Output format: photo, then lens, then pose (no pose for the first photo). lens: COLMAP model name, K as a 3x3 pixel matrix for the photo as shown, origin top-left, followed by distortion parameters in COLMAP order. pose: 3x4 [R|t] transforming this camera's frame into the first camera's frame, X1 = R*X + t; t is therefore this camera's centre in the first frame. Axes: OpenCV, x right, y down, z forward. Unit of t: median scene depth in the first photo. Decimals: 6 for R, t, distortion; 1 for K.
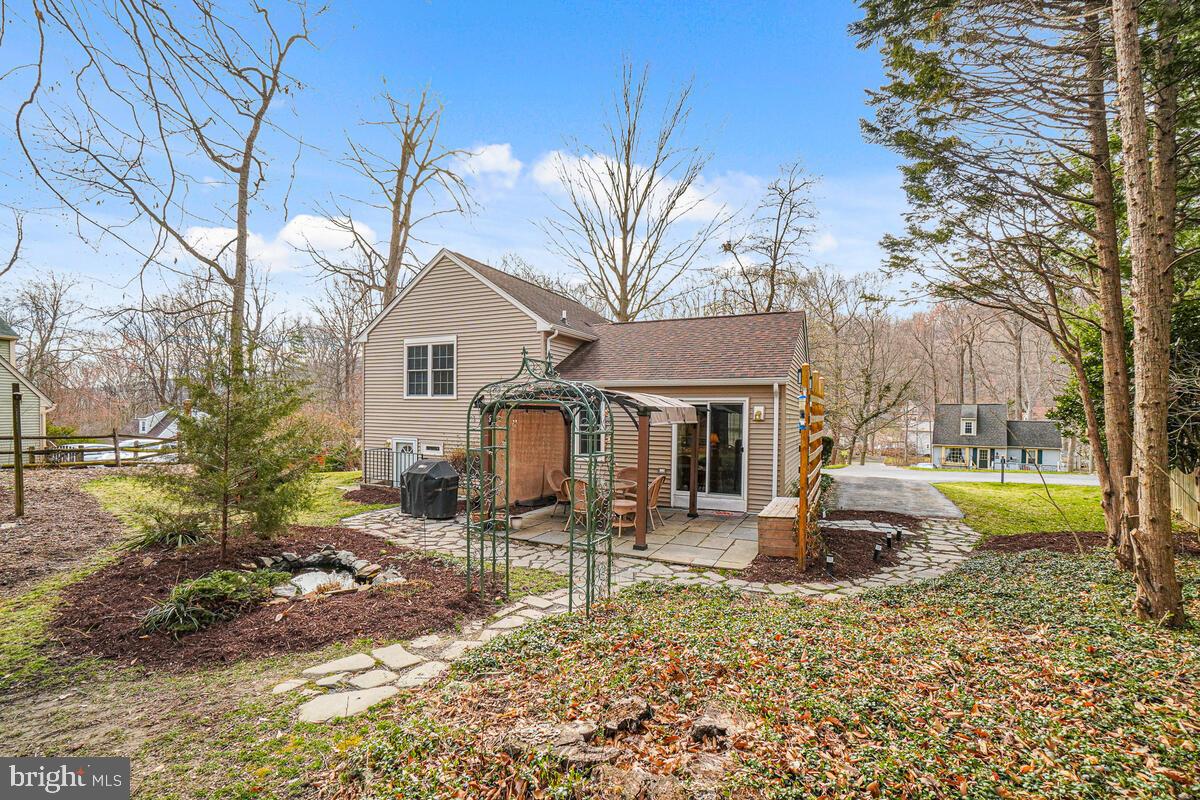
lens RADIAL K [[527.7, 0, 597.1], [0, 527.7, 411.8], [0, 0, 1]] dist [-0.038211, 0.000253]
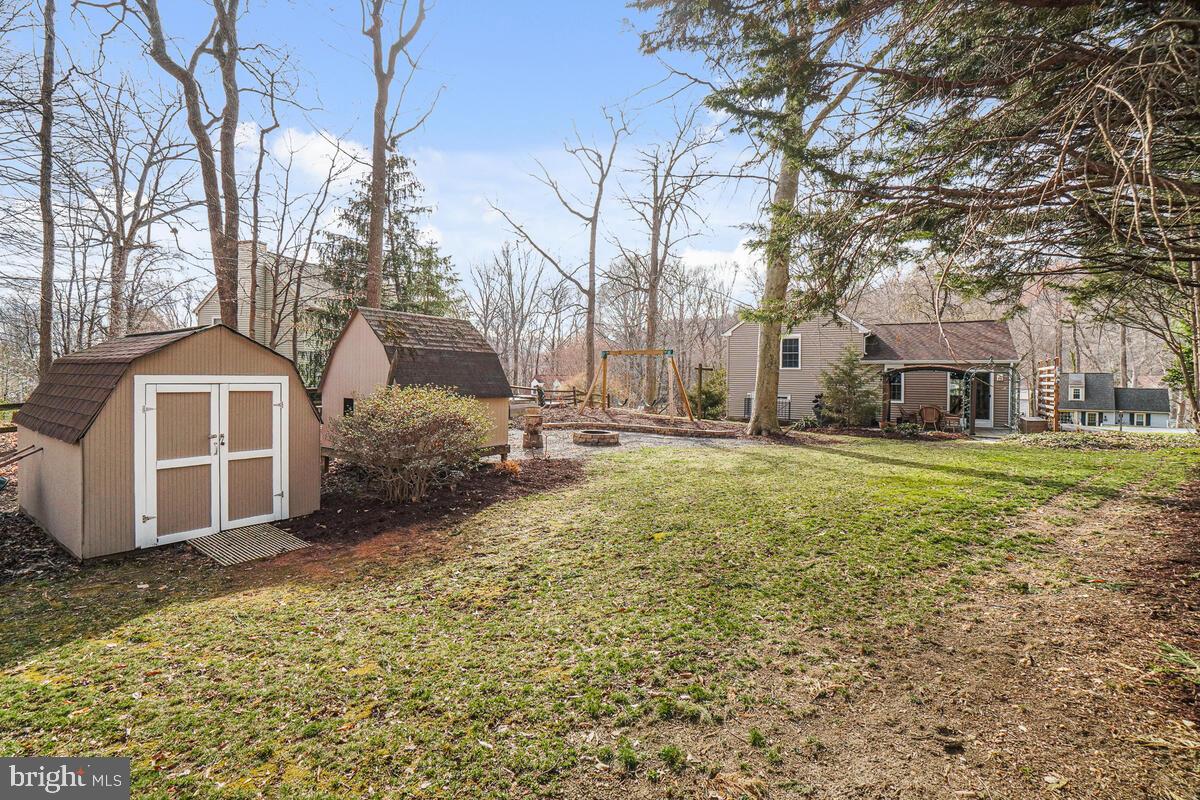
lens RADIAL K [[542.7, 0, 597.6], [0, 542.7, 365.4], [0, 0, 1]] dist [-0.055564, 0.020014]
pose [[0.995881, -0.000693, -0.090664, -0.745776], [-0.001954, 0.999574, -0.029111, 0.013426], [0.090646, 0.029169, 0.995456, -0.808262]]
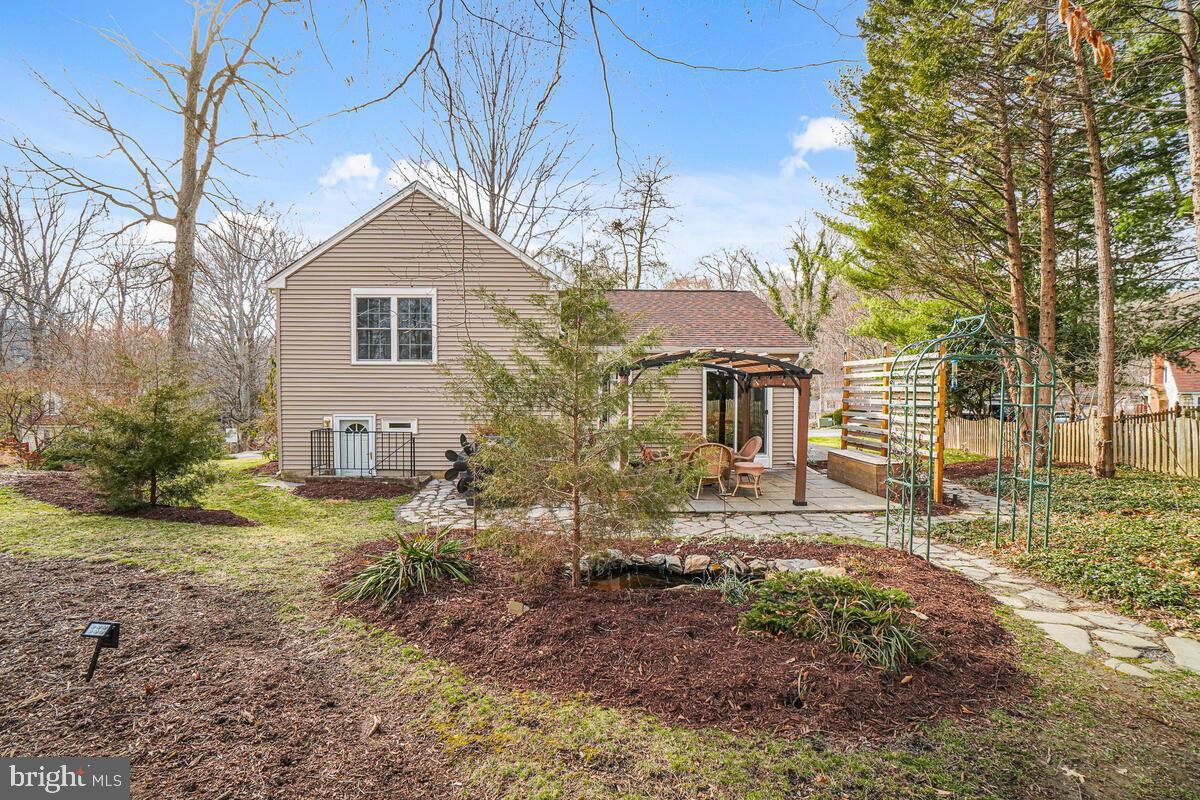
lens RADIAL K [[525.0, 0, 570.0], [0, 525.0, 382.0], [0, 0, 1]] dist [-0.021508, 0.000151]
pose [[0.889023, -0.004078, 0.457845, -0.437489], [0.008562, 0.999934, -0.007720, 0.010889], [-0.457783, 0.010783, 0.888999, 0.157573]]
